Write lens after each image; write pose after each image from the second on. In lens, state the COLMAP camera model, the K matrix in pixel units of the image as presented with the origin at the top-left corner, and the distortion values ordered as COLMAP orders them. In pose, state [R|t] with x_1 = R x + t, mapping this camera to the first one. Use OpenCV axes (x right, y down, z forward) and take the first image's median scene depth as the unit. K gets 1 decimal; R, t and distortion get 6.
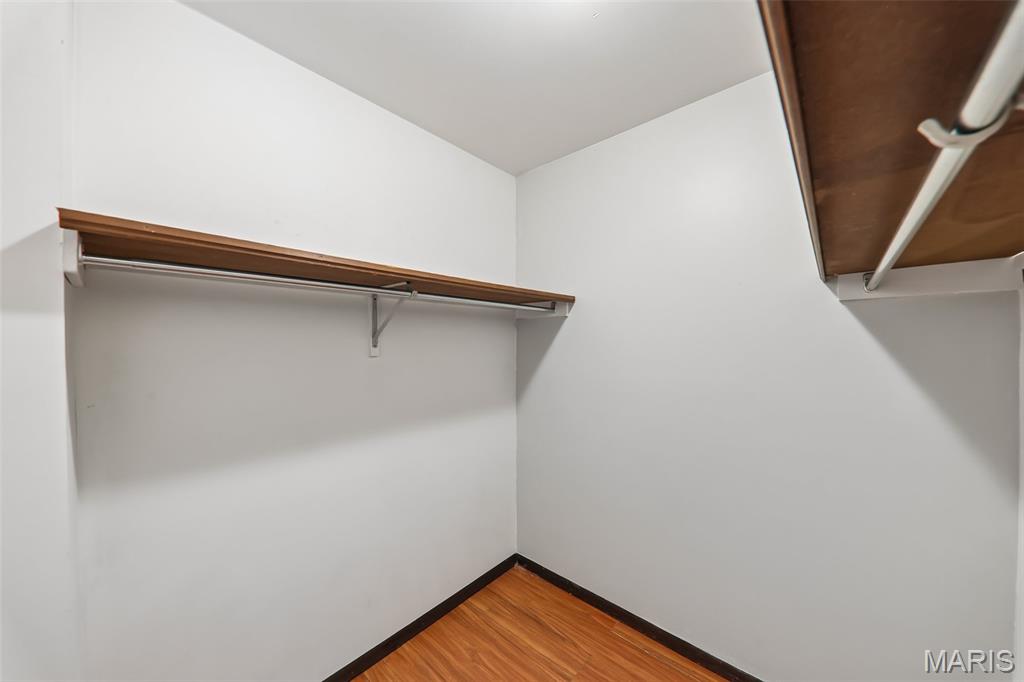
lens RADIAL K [[356.2, 0, 510.6], [0, 356.2, 342.4], [0, 0, 1]] dist [0.012254, -0.003346]
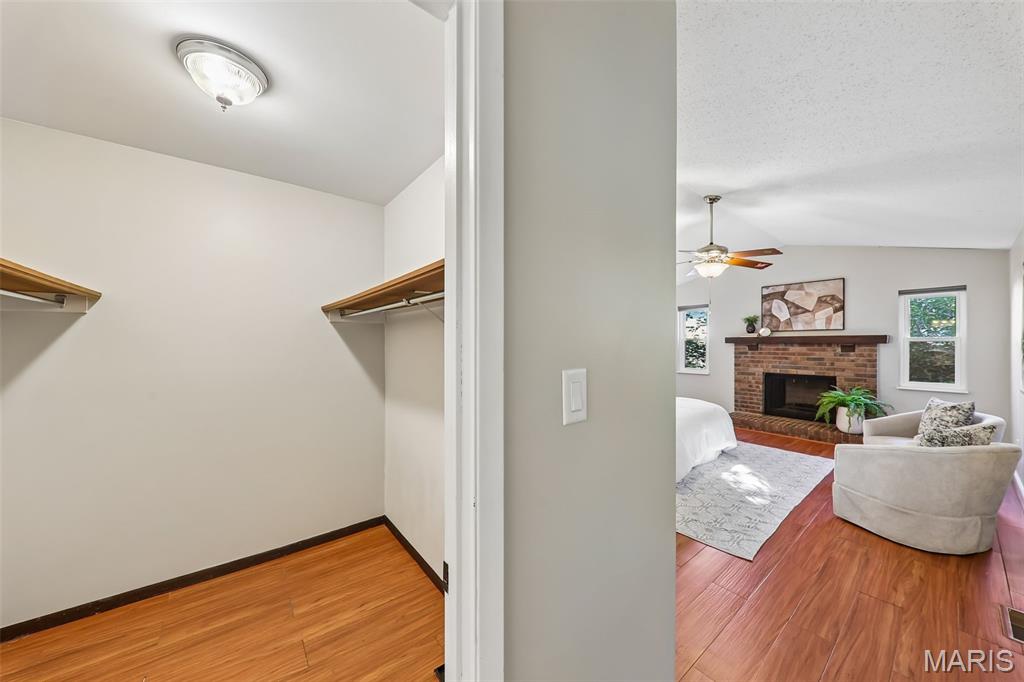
lens RADIAL K [[356.2, 0, 512.9], [0, 356.2, 341.4], [0, 0, 1]] dist [0.012254, -0.003346]
pose [[0.162141, 0.005328, 0.986753, -0.590130], [-0.003835, 0.999981, -0.004769, -0.002690], [-0.986760, -0.003011, 0.162158, -0.215330]]
